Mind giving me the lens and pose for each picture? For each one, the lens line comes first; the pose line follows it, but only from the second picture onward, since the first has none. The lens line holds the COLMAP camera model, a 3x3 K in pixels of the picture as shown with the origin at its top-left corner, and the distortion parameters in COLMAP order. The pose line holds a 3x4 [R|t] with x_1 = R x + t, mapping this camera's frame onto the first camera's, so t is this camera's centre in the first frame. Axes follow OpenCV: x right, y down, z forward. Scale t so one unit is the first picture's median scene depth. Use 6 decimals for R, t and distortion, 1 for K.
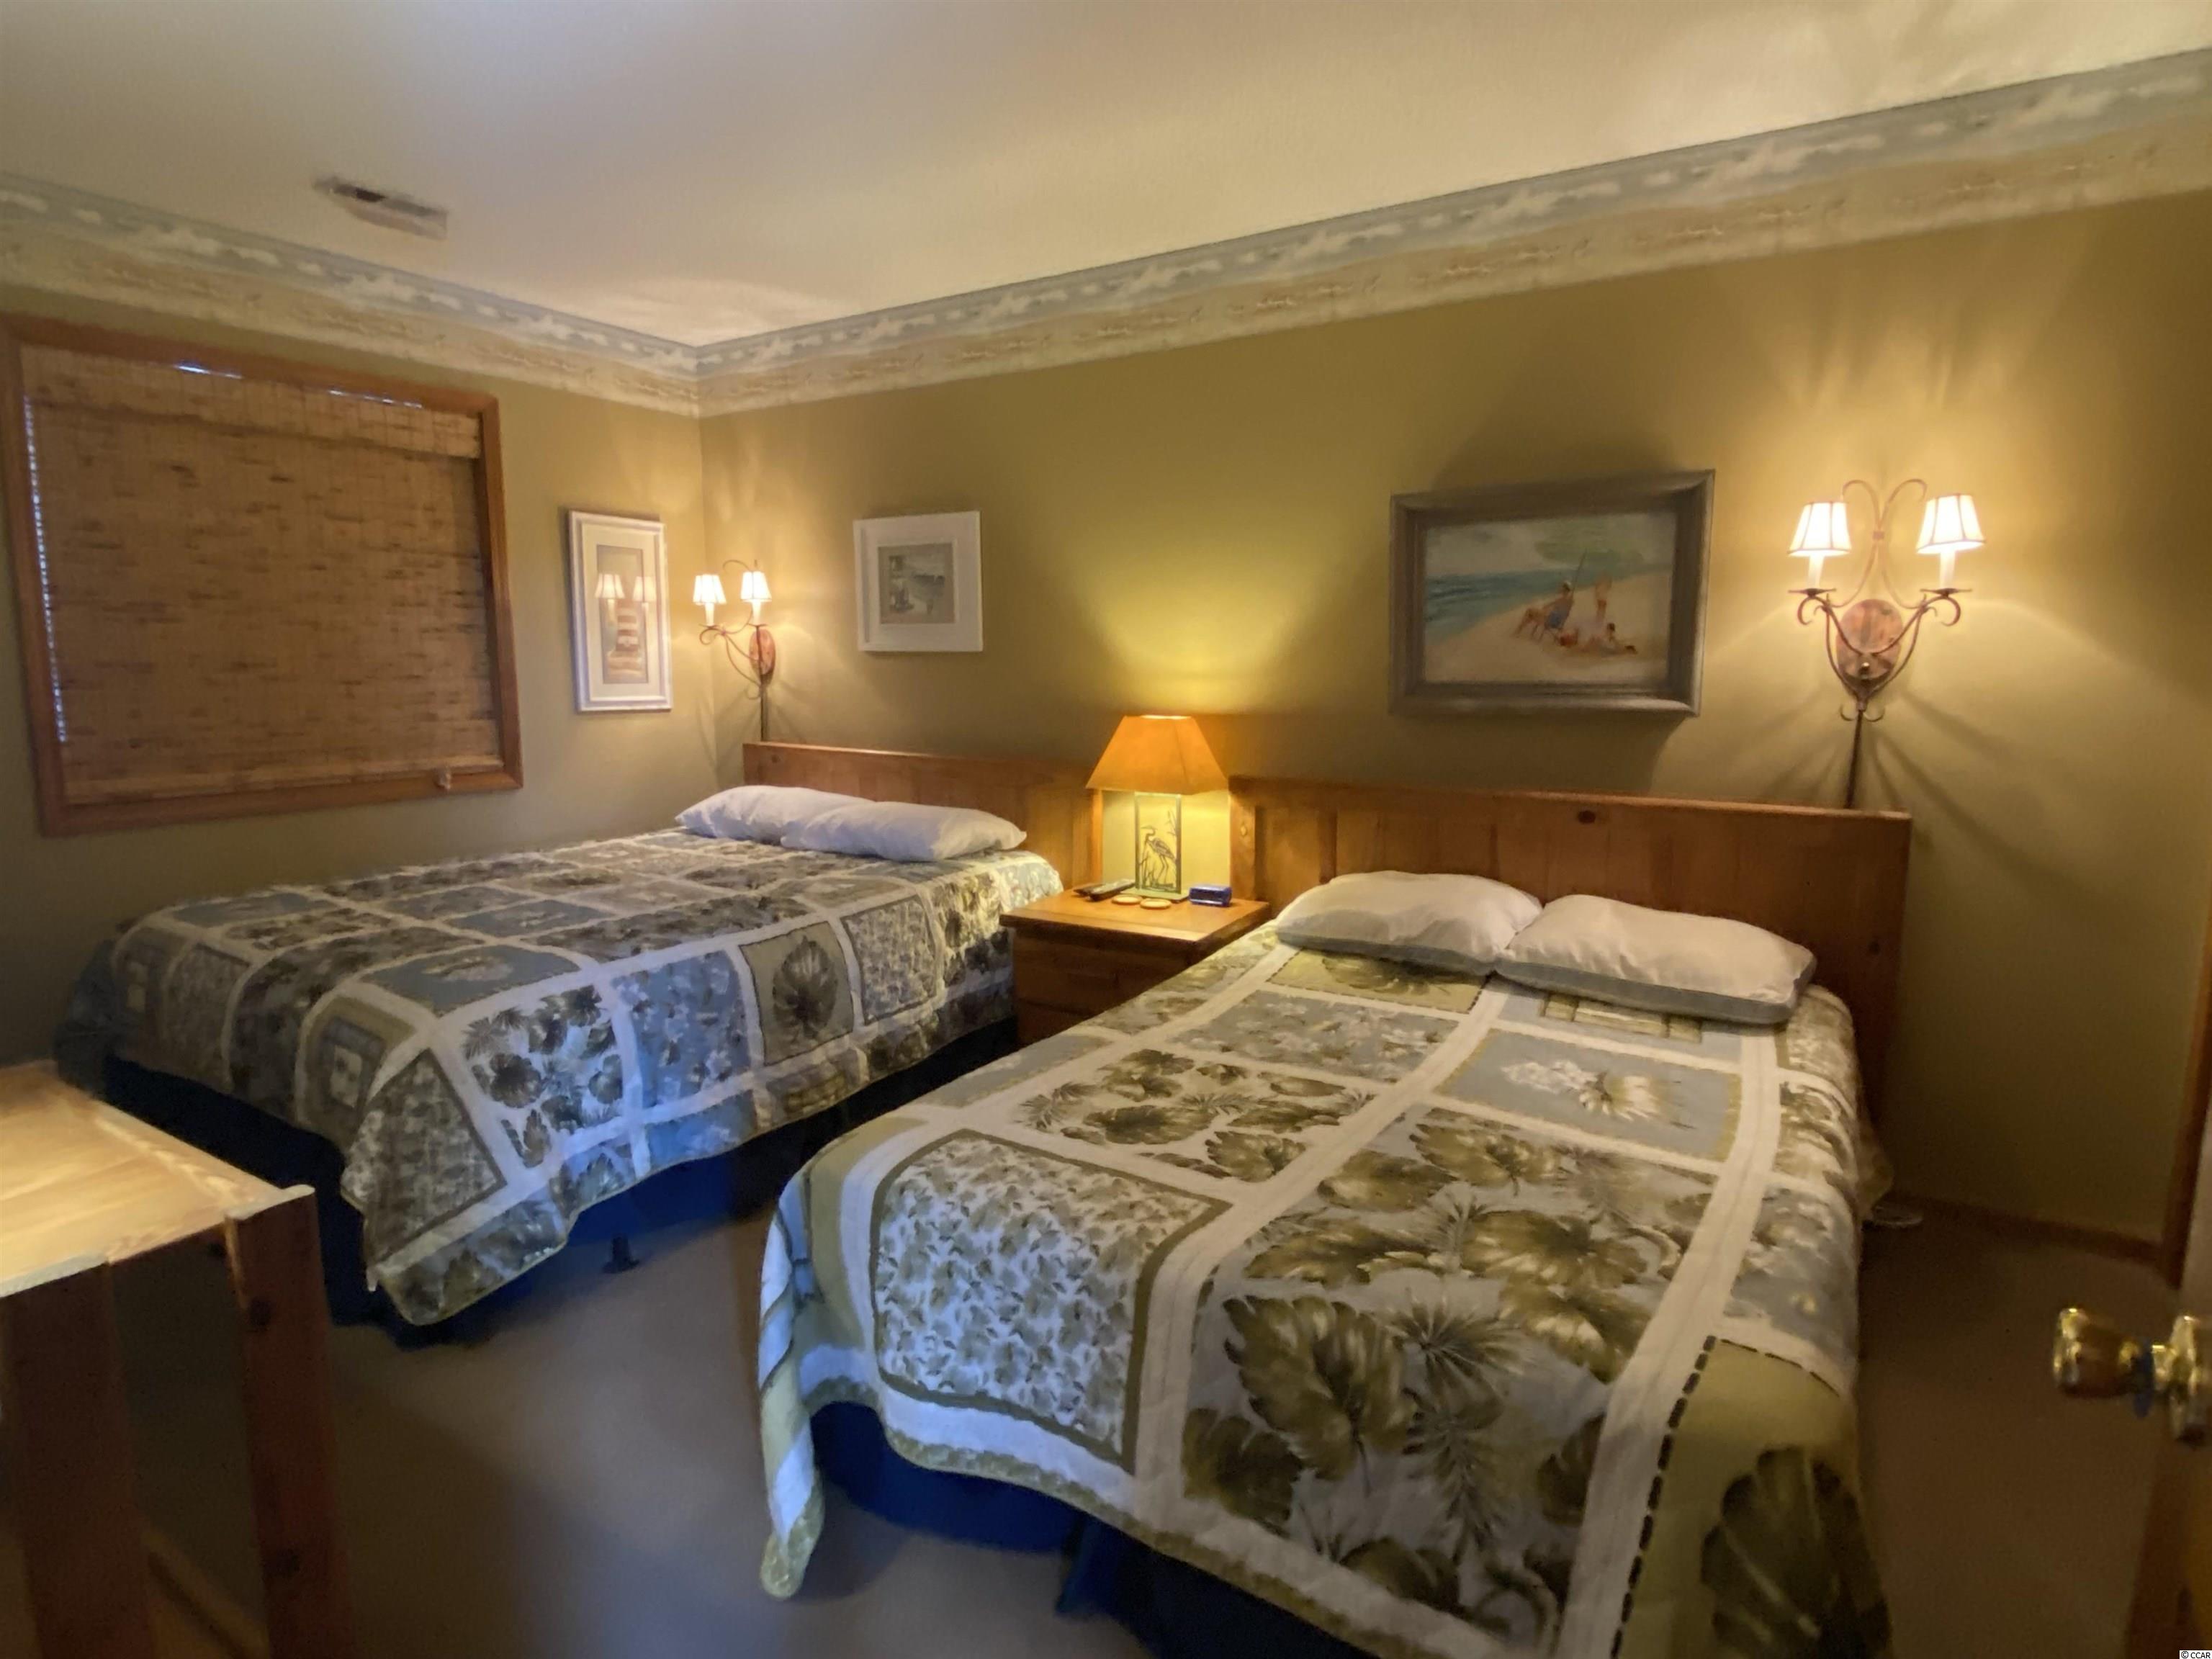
lens RADIAL K [[1146.7, 0, 1095.8], [0, 1146.7, 809.6], [0, 0, 1]] dist [0.031295, -0.021137]
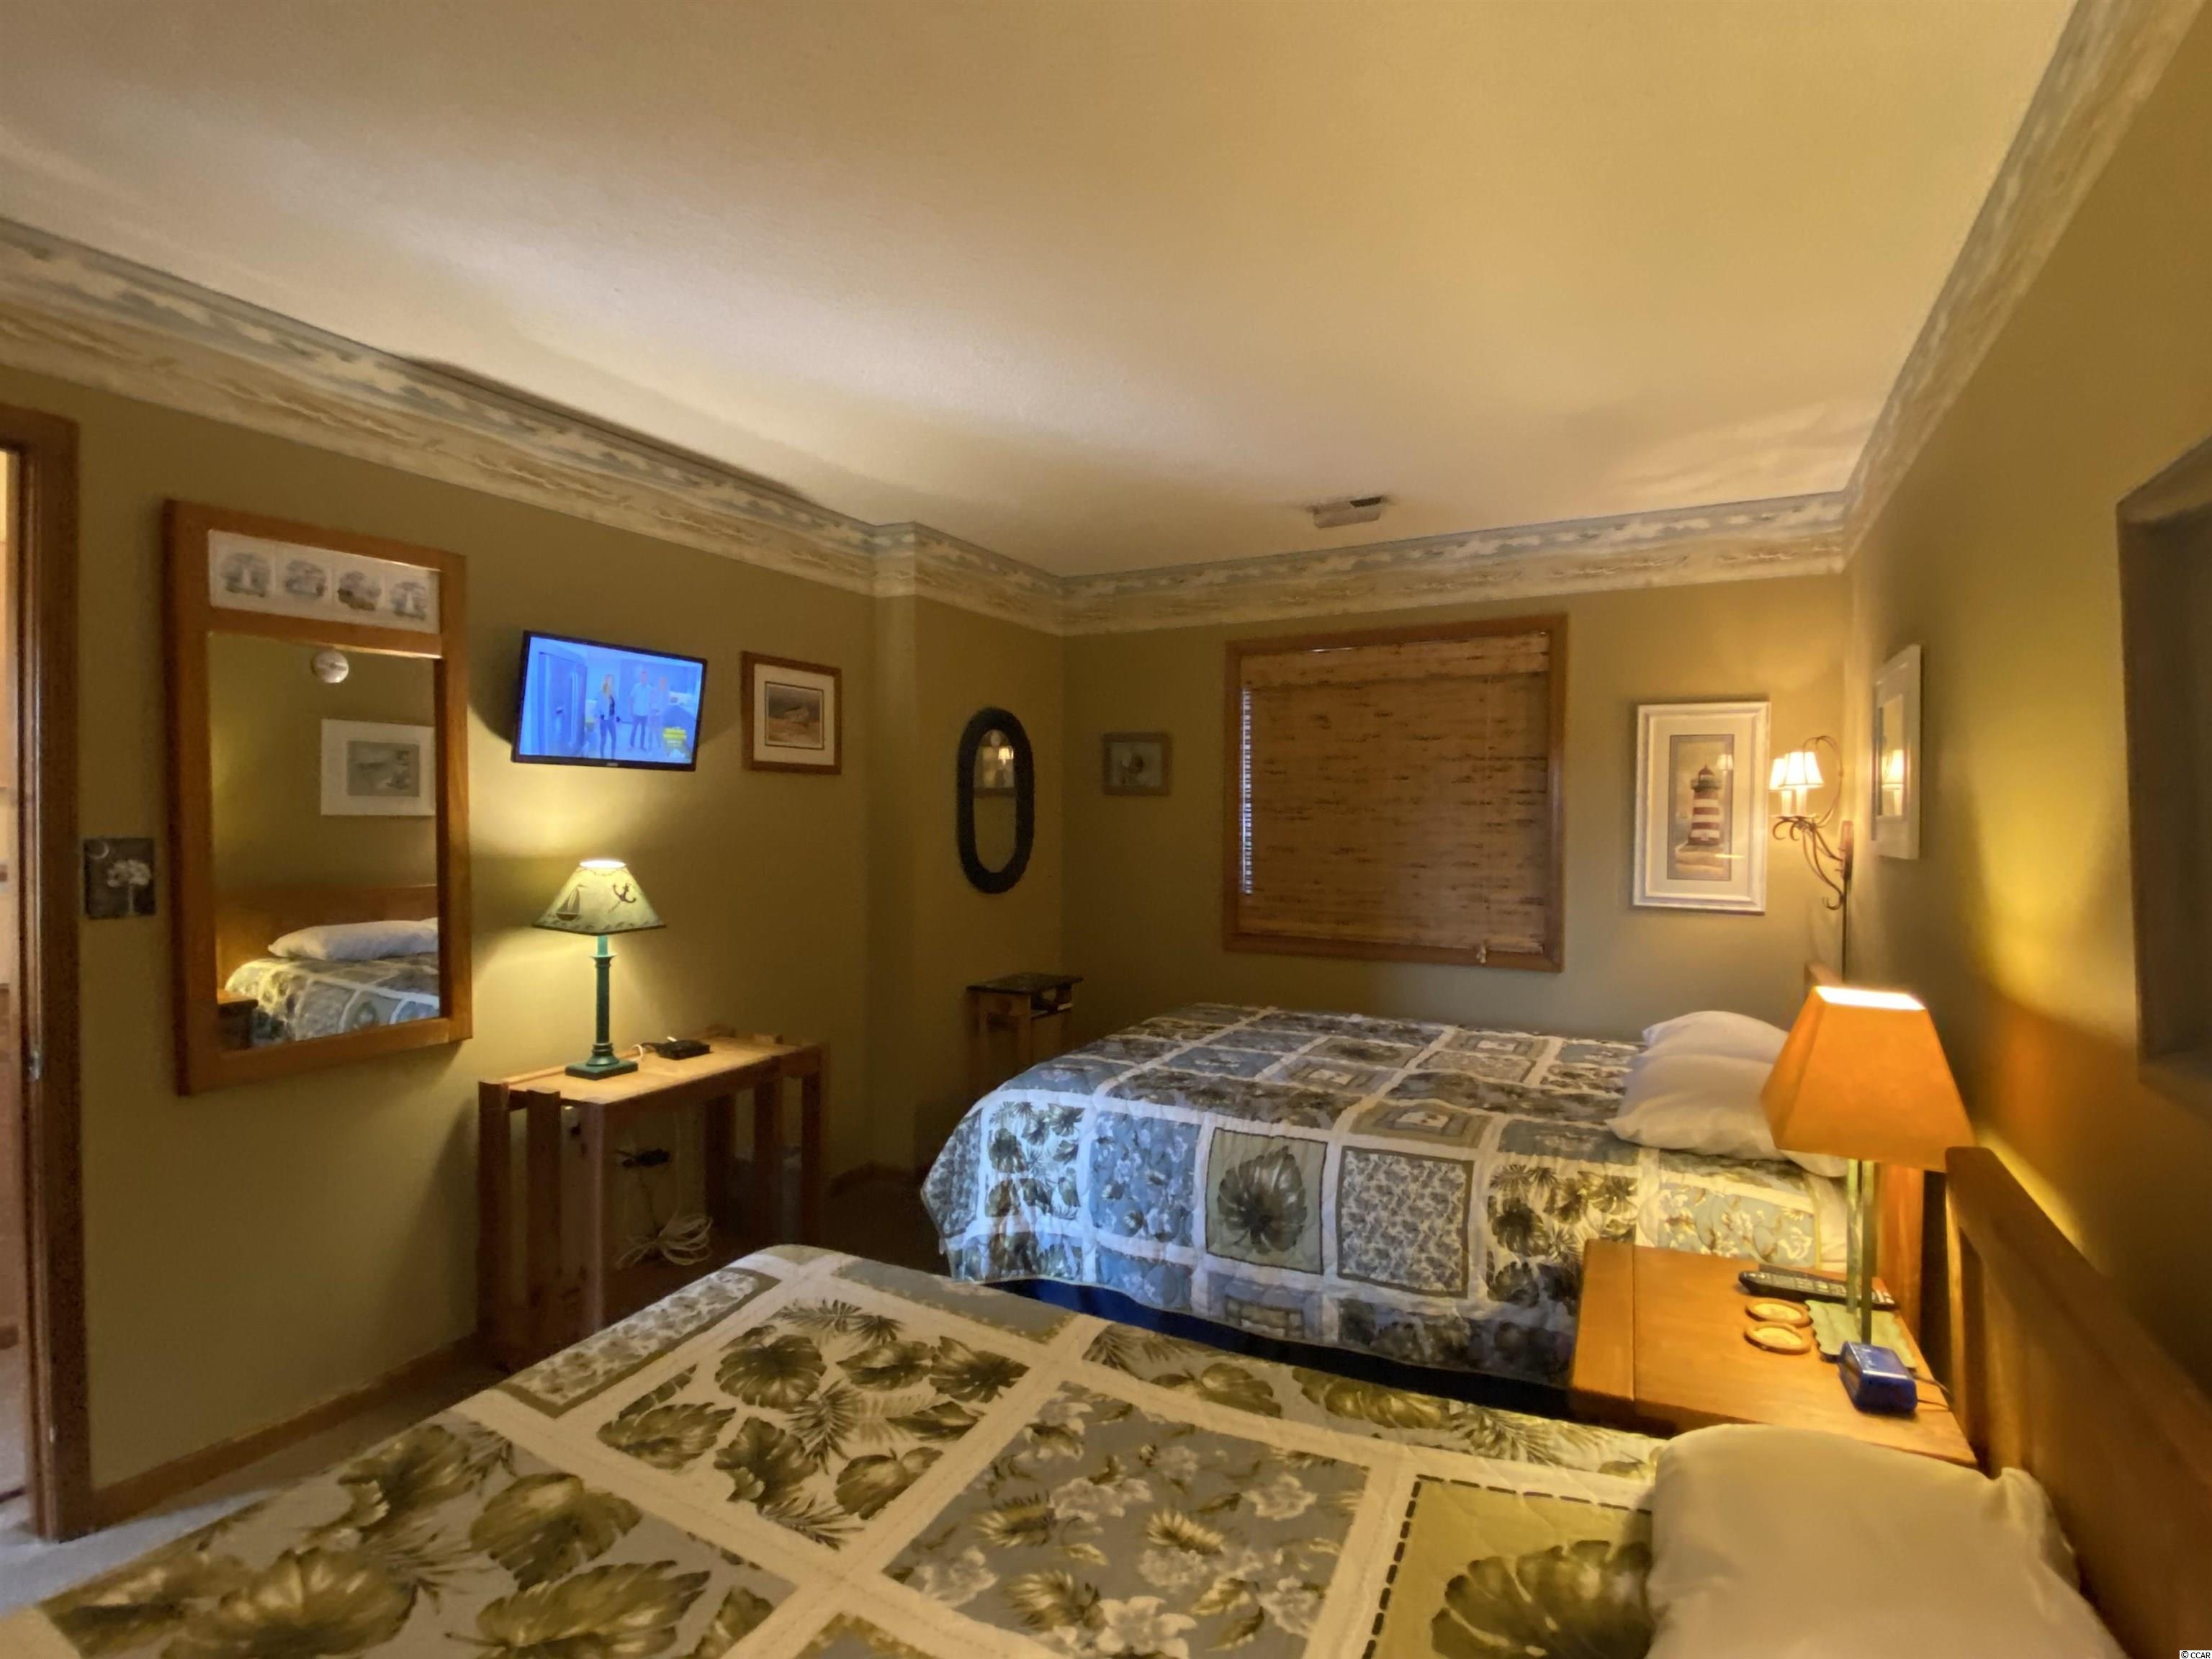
lens RADIAL K [[1075.1, 0, 1161.0], [0, 1075.1, 839.9], [0, 0, 1]] dist [0.011163, -0.013740]
pose [[0.127827, 0.025666, -0.991464, 0.686711], [-0.142031, 0.989835, 0.007312, -0.152456], [0.981574, 0.139884, 0.130173, 0.812060]]
